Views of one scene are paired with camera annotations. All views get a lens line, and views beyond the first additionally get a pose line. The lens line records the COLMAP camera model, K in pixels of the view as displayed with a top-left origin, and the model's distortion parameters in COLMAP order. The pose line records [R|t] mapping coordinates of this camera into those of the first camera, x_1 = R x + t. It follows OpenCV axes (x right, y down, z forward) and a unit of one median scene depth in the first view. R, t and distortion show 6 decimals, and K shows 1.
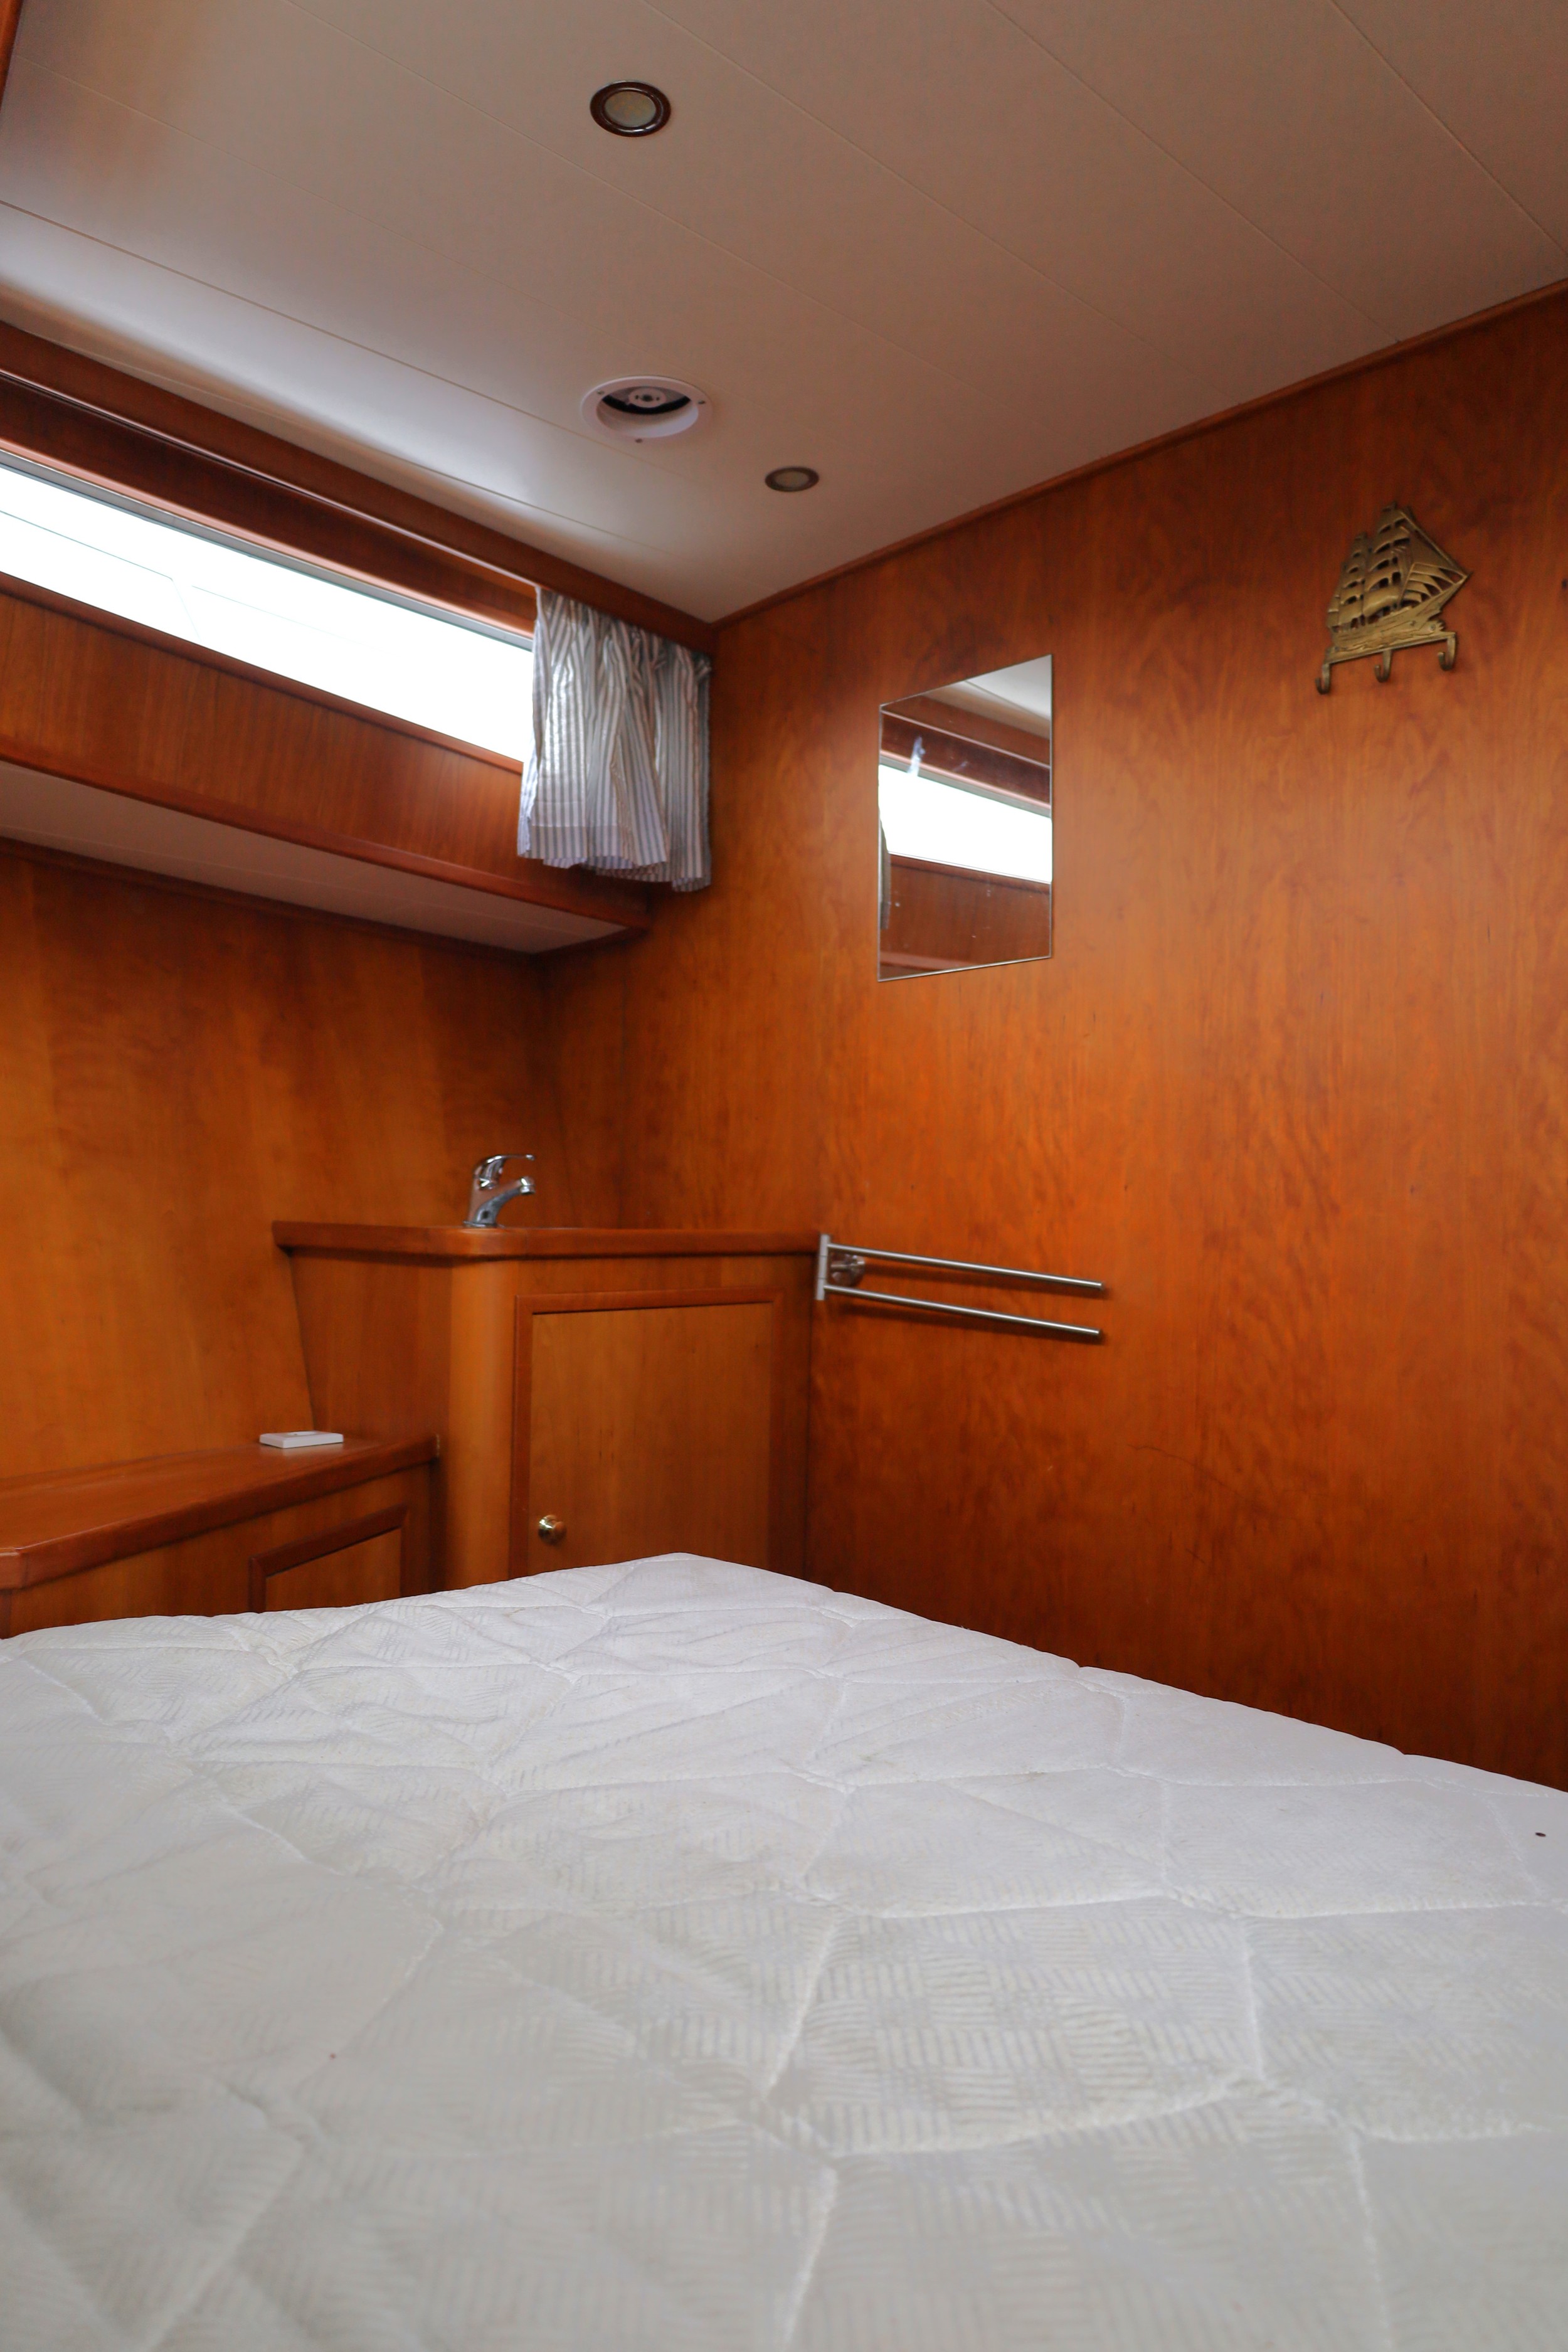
lens RADIAL K [[1657.3, 0, 799.4], [0, 1657.3, 1169.8], [0, 0, 1]] dist [-0.003446, -0.001445]
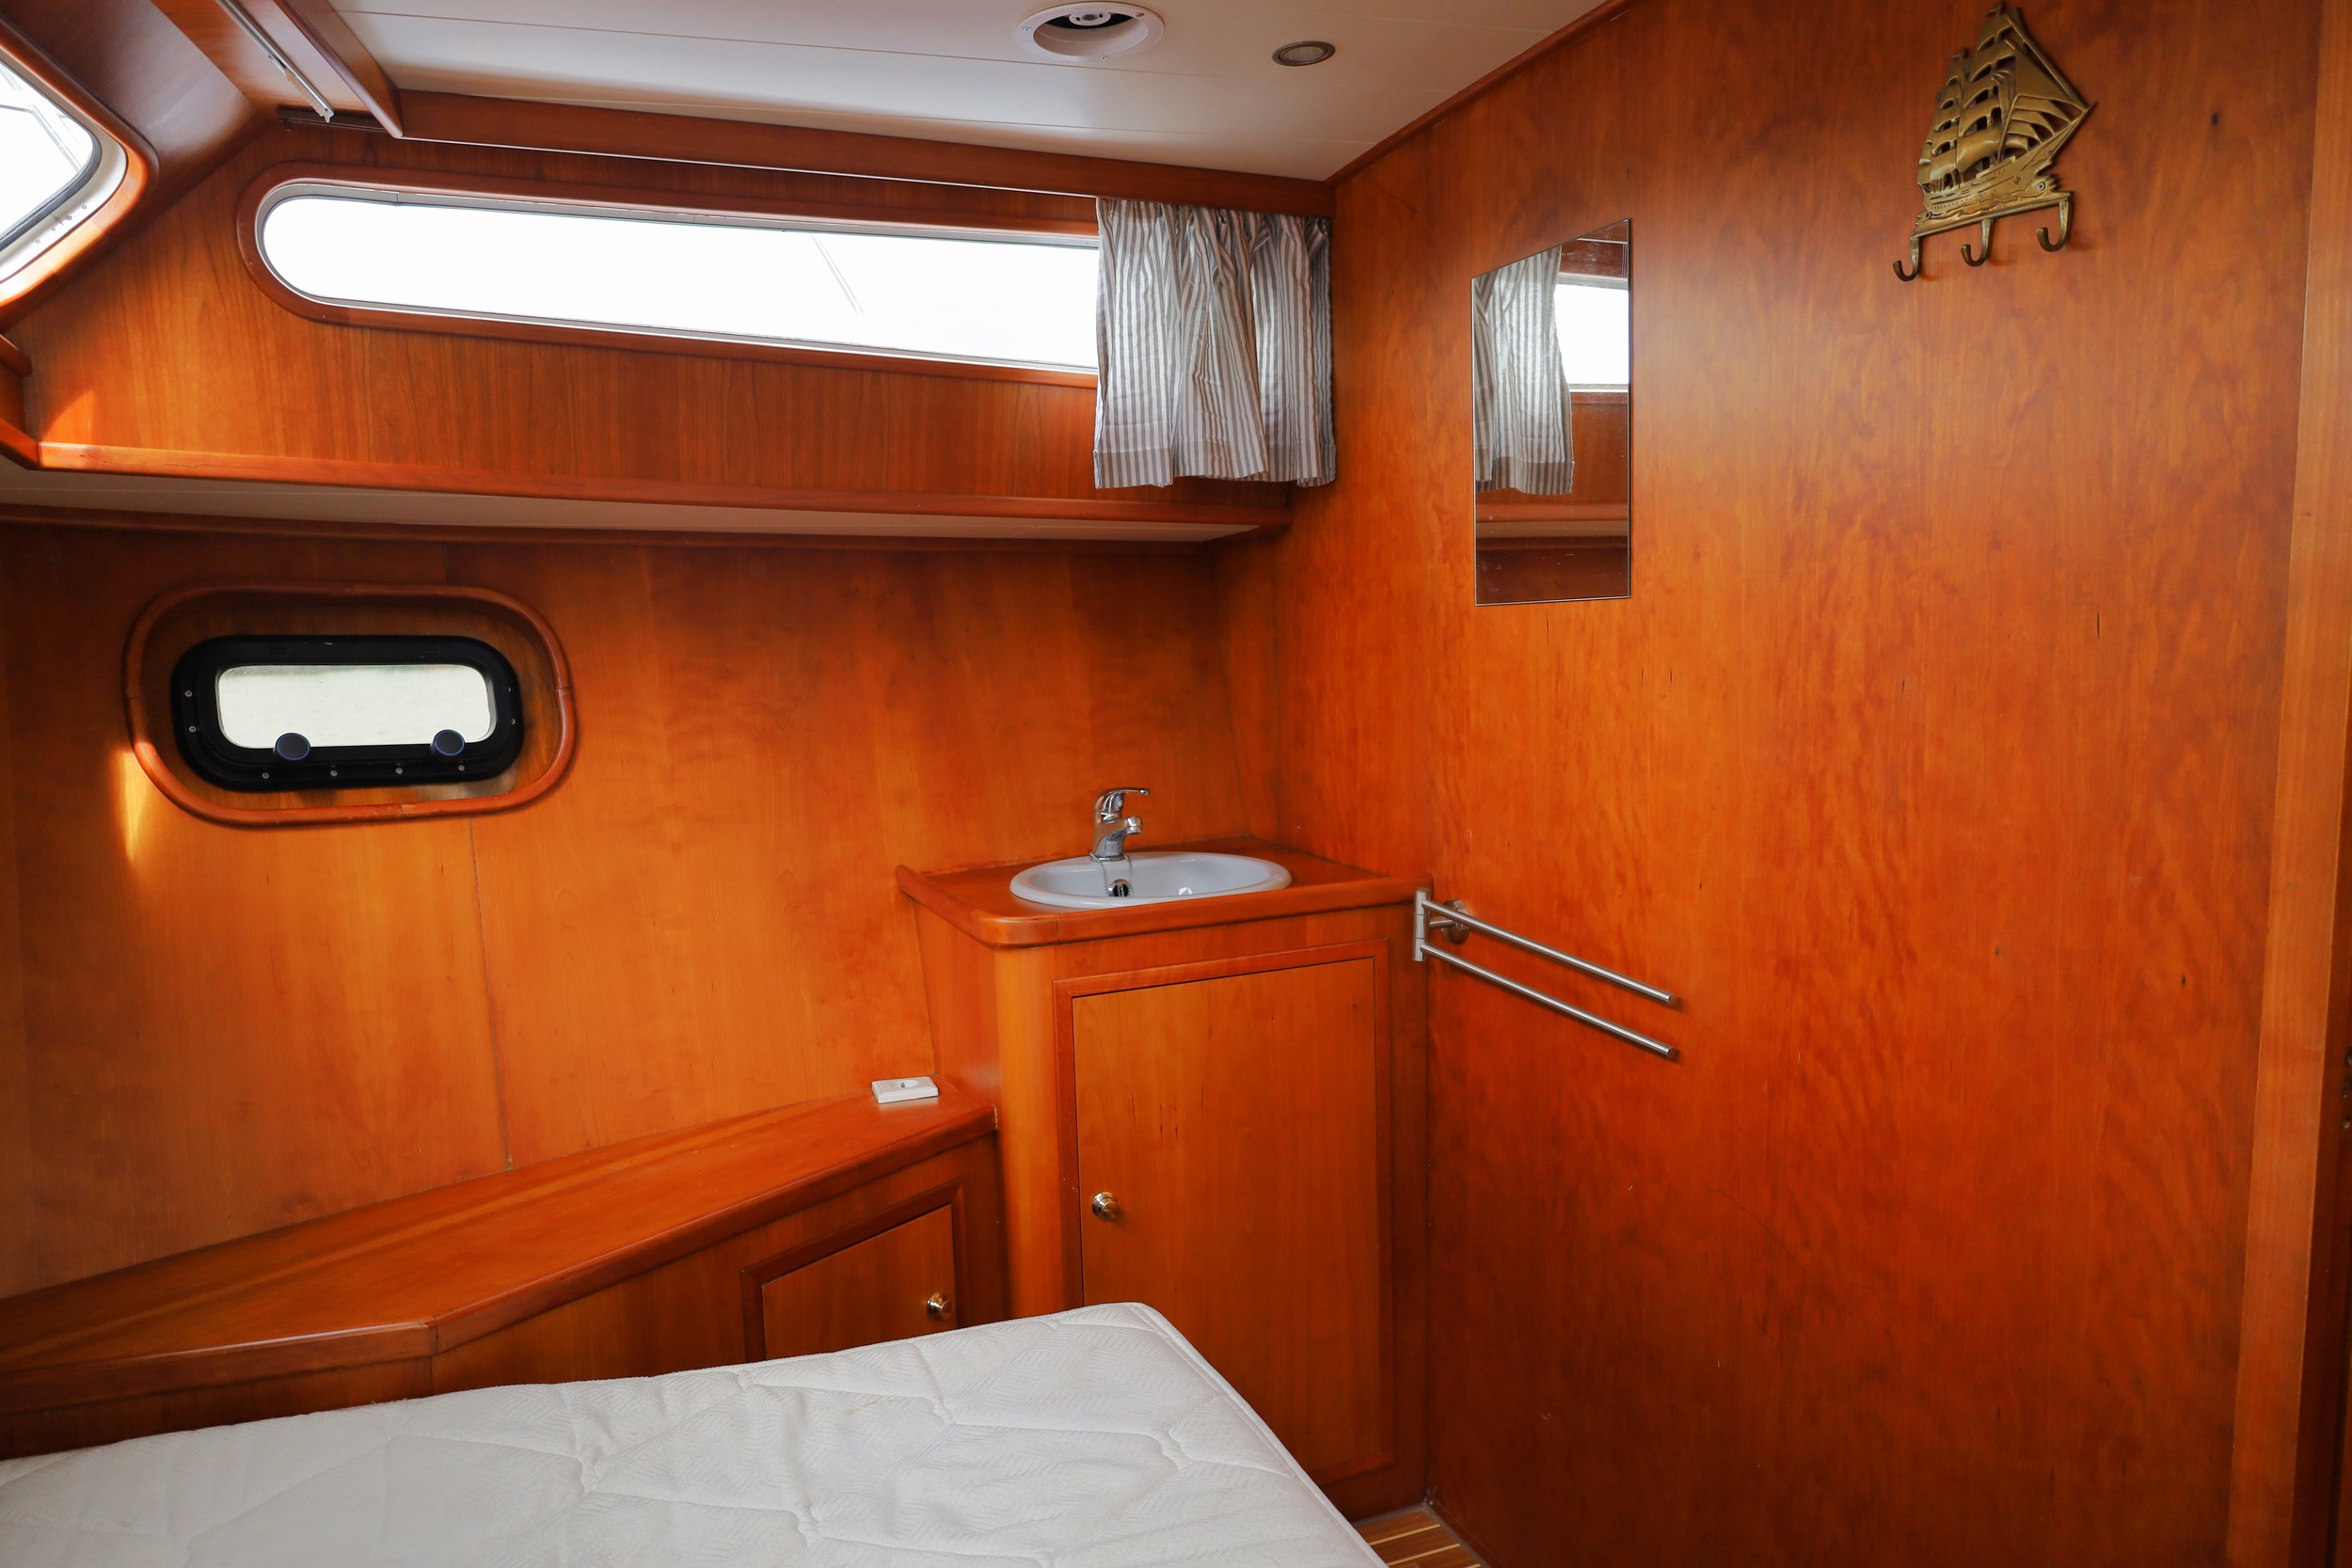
lens RADIAL K [[1657.1, 0, 1180.0], [0, 1657.1, 790.4], [0, 0, 1]] dist [-0.003446, -0.001445]
pose [[0.919637, 0.003490, -0.392753, 0.284246], [0.053221, 0.989631, 0.133411, -0.162495], [0.389146, -0.143592, 0.909916, 0.144952]]
